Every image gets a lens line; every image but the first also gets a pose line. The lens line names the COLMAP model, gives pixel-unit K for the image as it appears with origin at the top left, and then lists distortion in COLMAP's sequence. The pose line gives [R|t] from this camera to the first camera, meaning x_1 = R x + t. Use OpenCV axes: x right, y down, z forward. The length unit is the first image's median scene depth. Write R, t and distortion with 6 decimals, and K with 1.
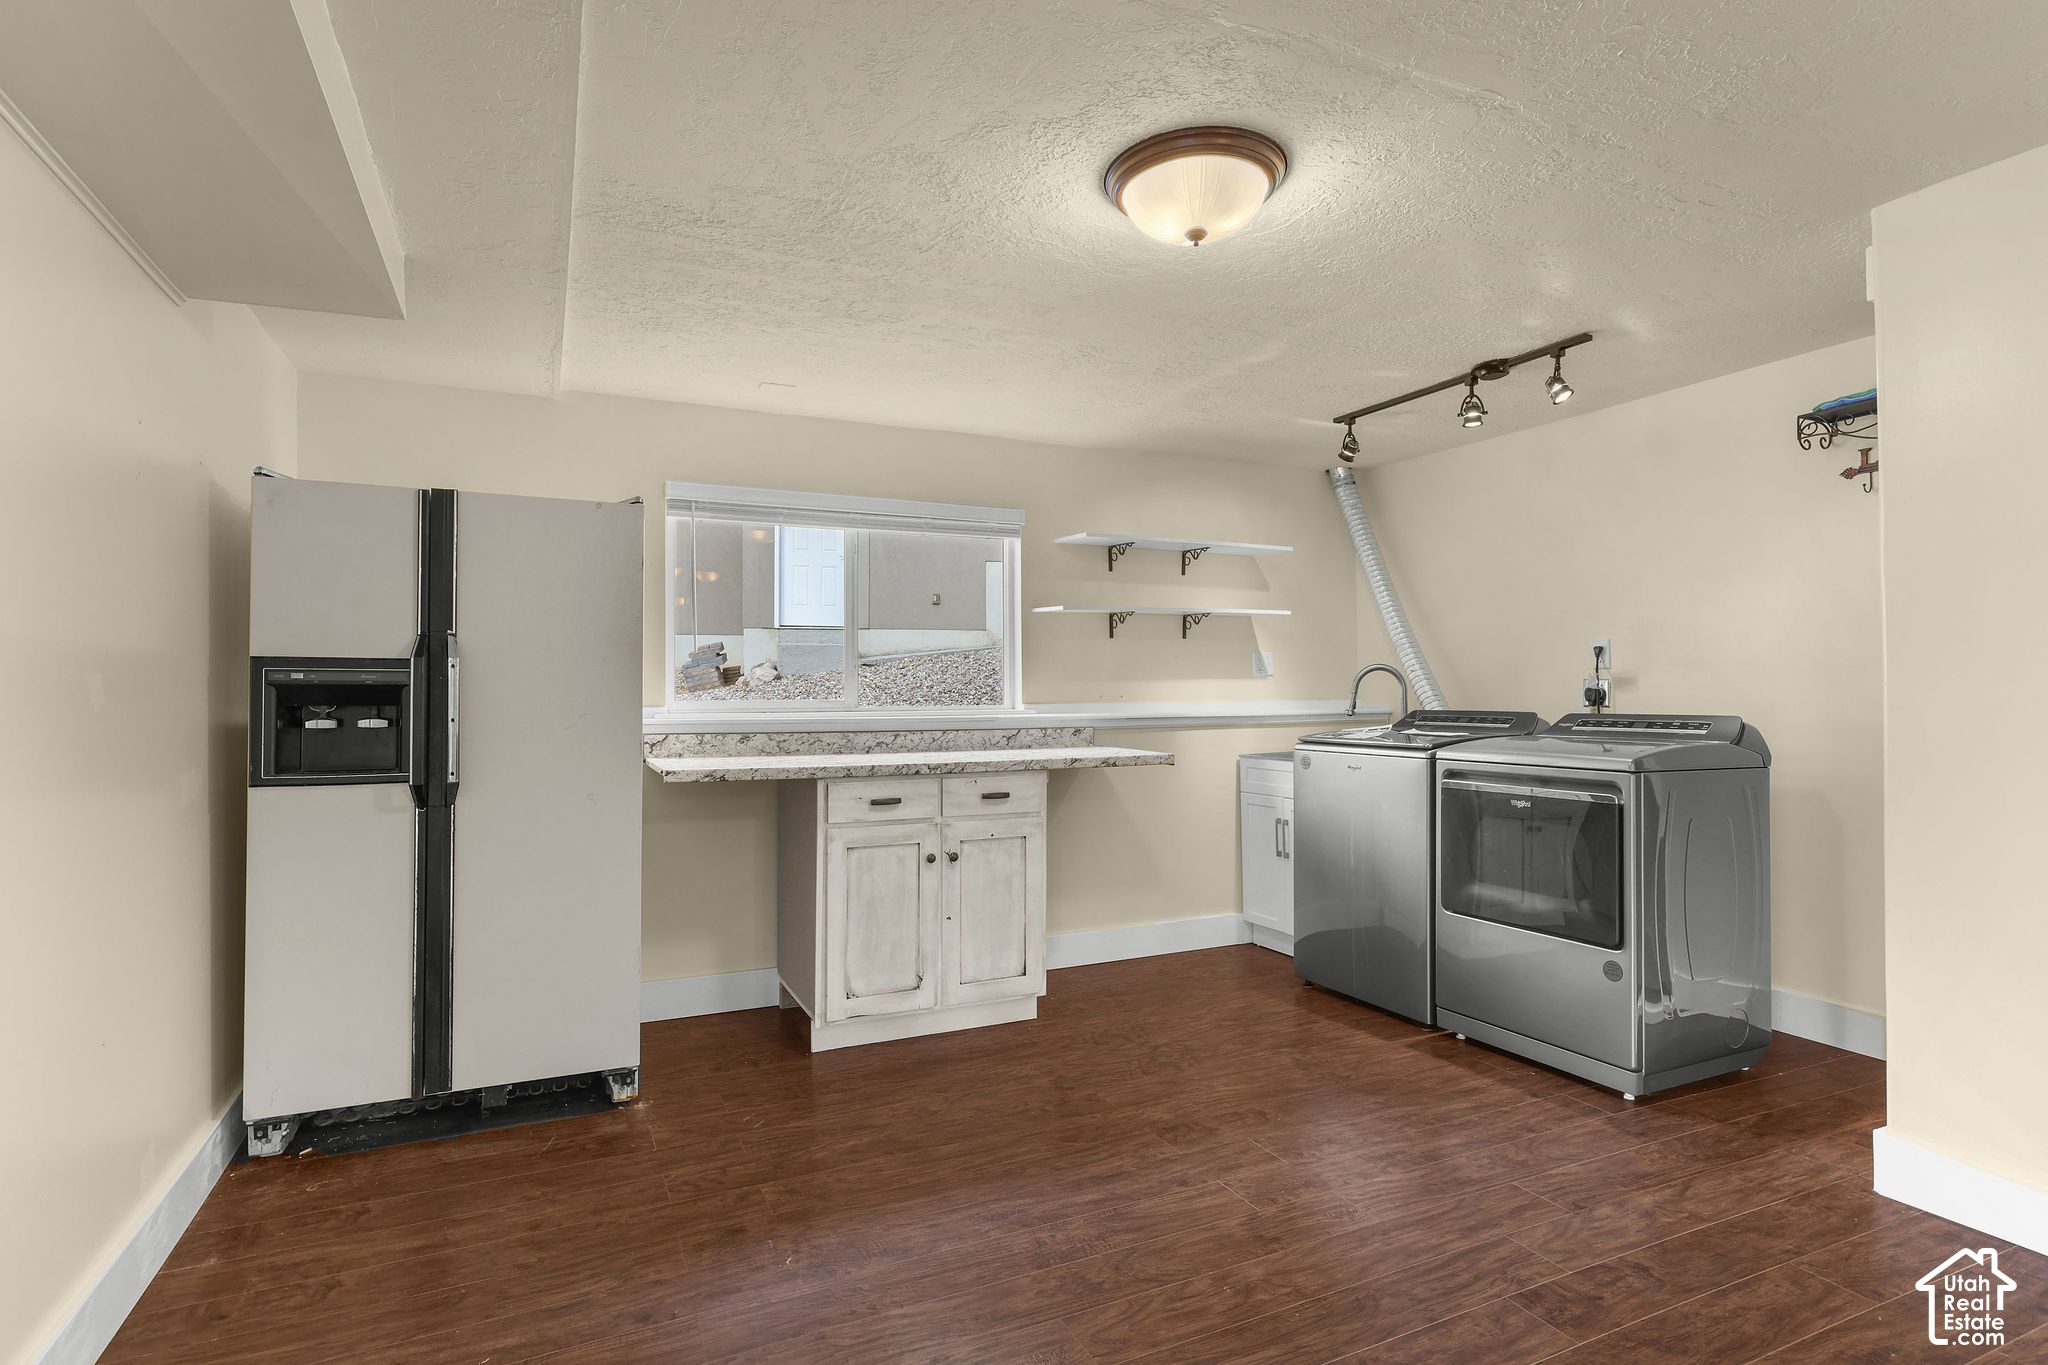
lens RADIAL K [[1025.0, 0, 1025.6], [0, 1025.0, 684.9], [0, 0, 1]] dist [0.003649, 0.000544]
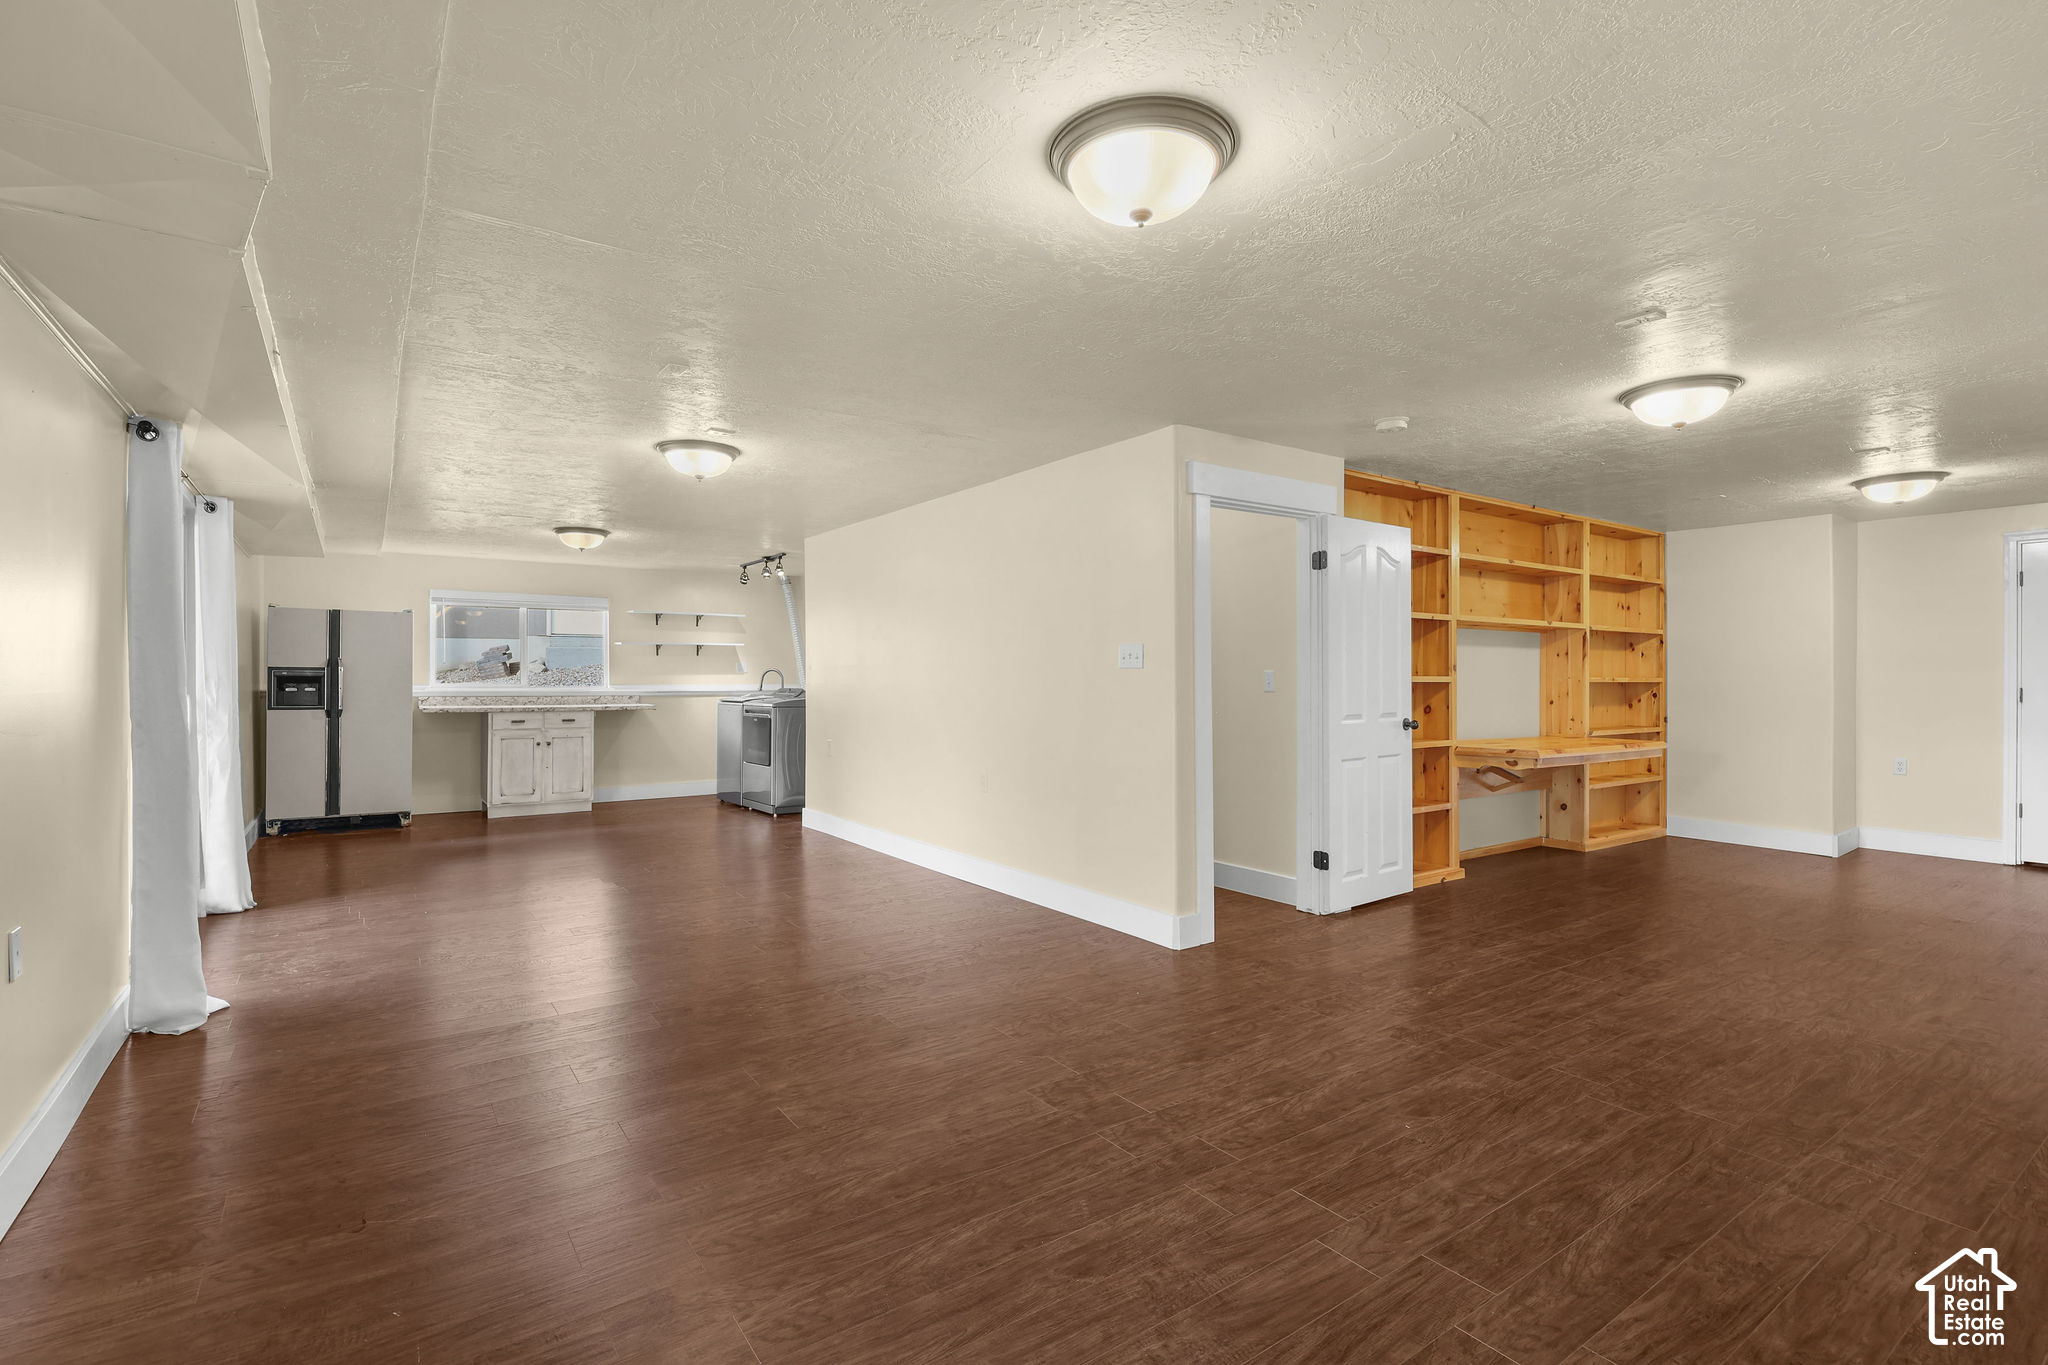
lens RADIAL K [[939.5, 0, 1018.7], [0, 939.5, 682.7], [0, 0, 1]] dist [0.002132, -0.000144]
pose [[0.990414, 0.007582, 0.137924, 0.849417], [-0.009317, 0.999885, 0.011933, -0.027292], [-0.137818, -0.013103, 0.990371, -1.652351]]
